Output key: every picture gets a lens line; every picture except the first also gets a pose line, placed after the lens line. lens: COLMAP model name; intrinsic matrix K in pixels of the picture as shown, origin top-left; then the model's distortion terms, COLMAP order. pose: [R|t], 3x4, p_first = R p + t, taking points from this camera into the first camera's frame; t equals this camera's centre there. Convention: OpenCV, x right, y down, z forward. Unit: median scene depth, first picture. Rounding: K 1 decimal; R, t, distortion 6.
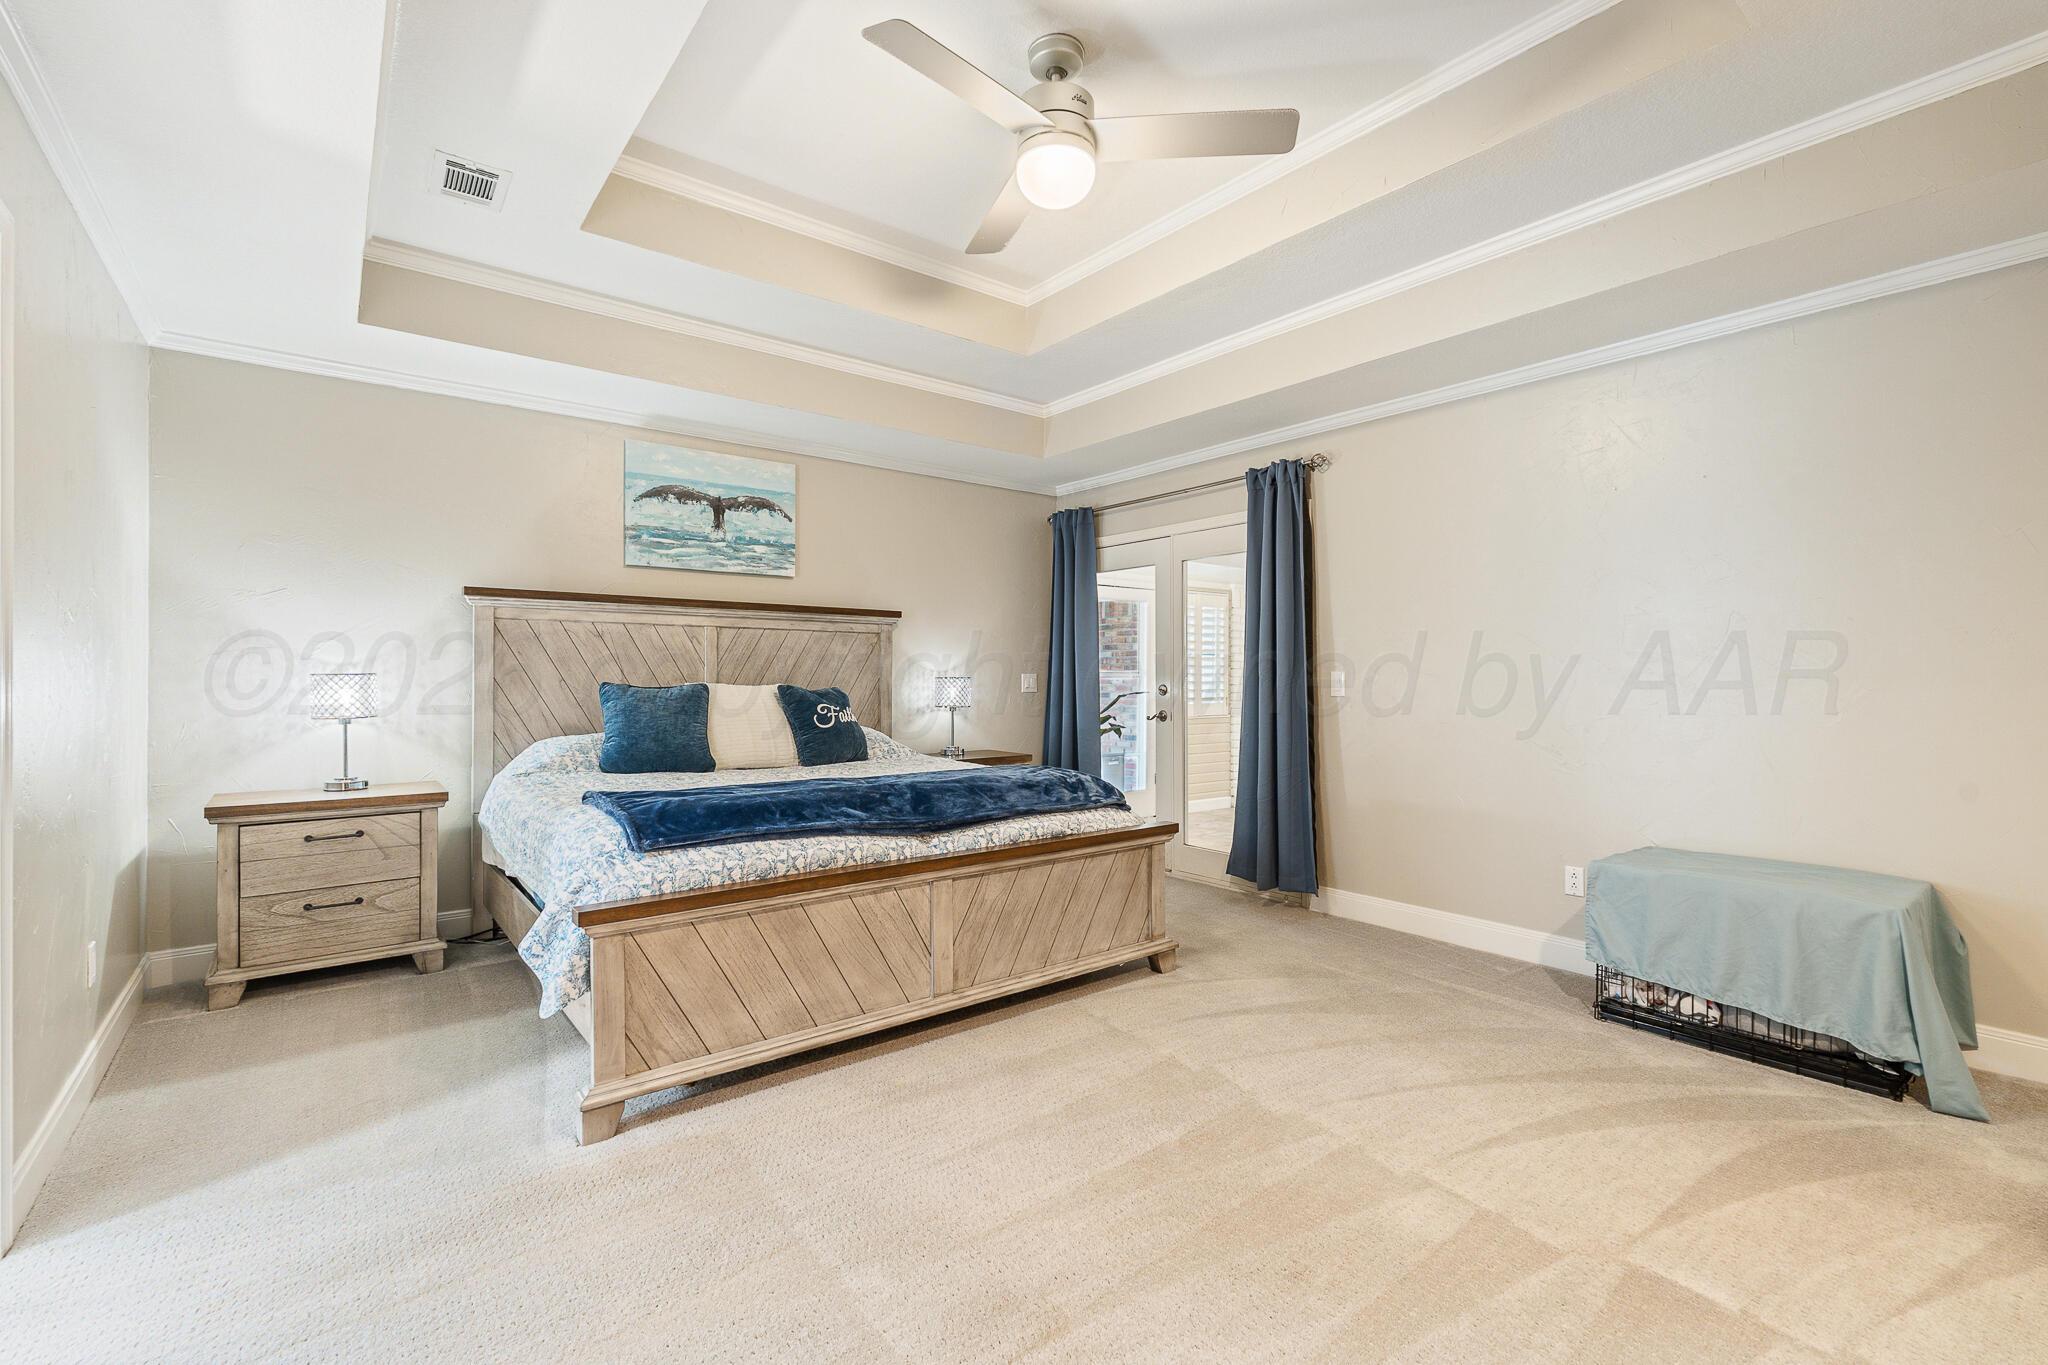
lens RADIAL K [[898.9, 0, 1032.5], [0, 898.9, 666.9], [0, 0, 1]] dist [-0.002809, -0.000472]
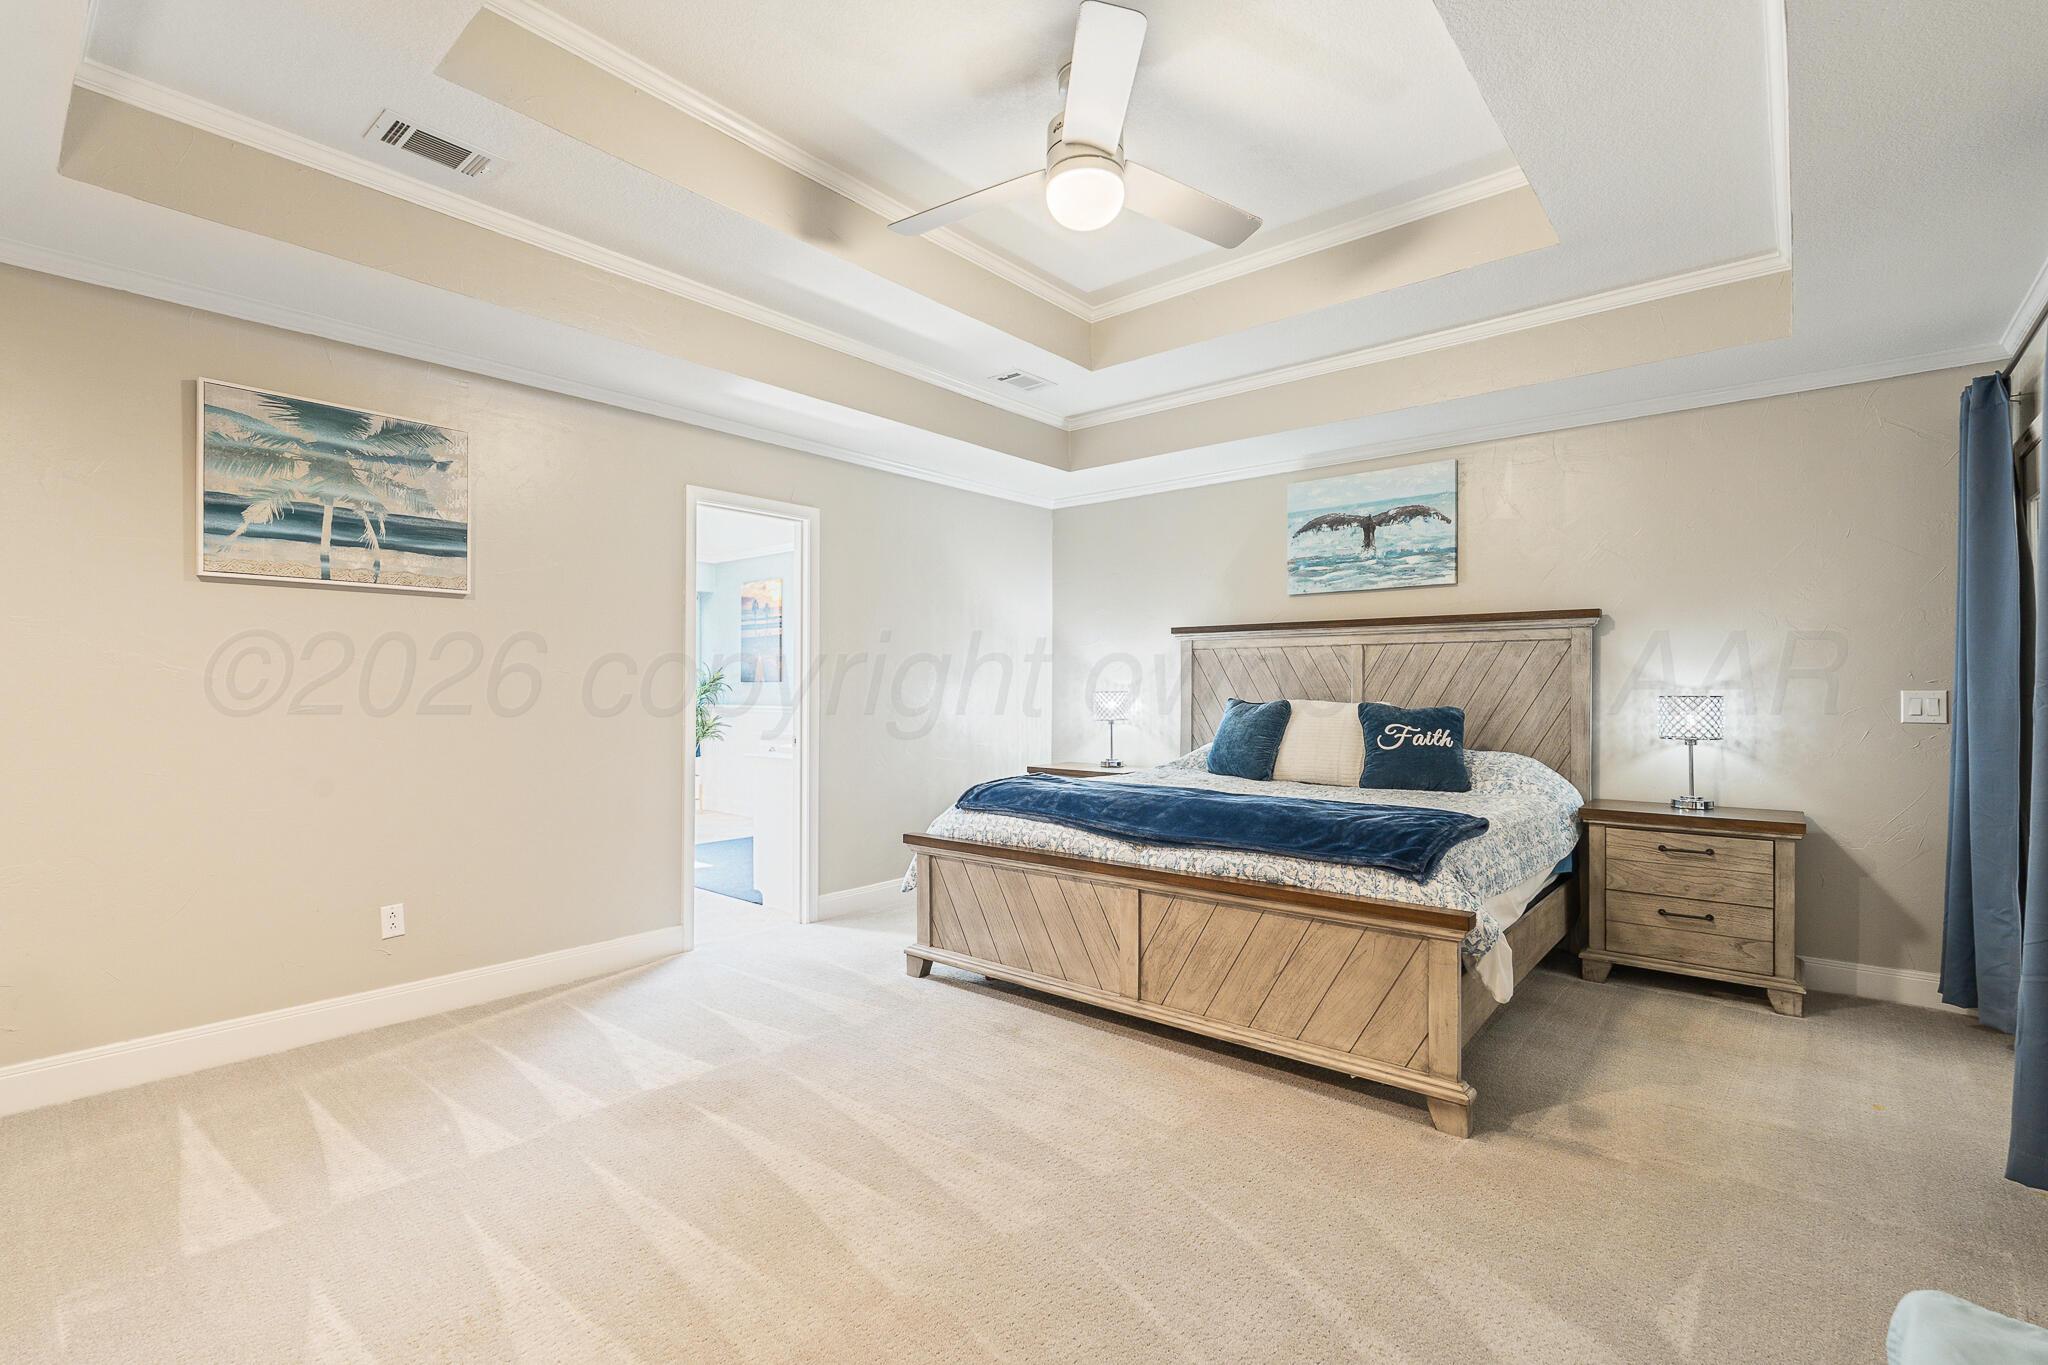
lens RADIAL K [[898.9, 0, 1036.6], [0, 898.9, 696.6], [0, 0, 1]] dist [-0.002809, -0.000472]
pose [[0.214086, 0.005188, -0.976801, 0.584376], [0.007434, 0.999948, 0.006940, 0.004452], [0.976787, -0.008747, 0.214036, 0.439523]]
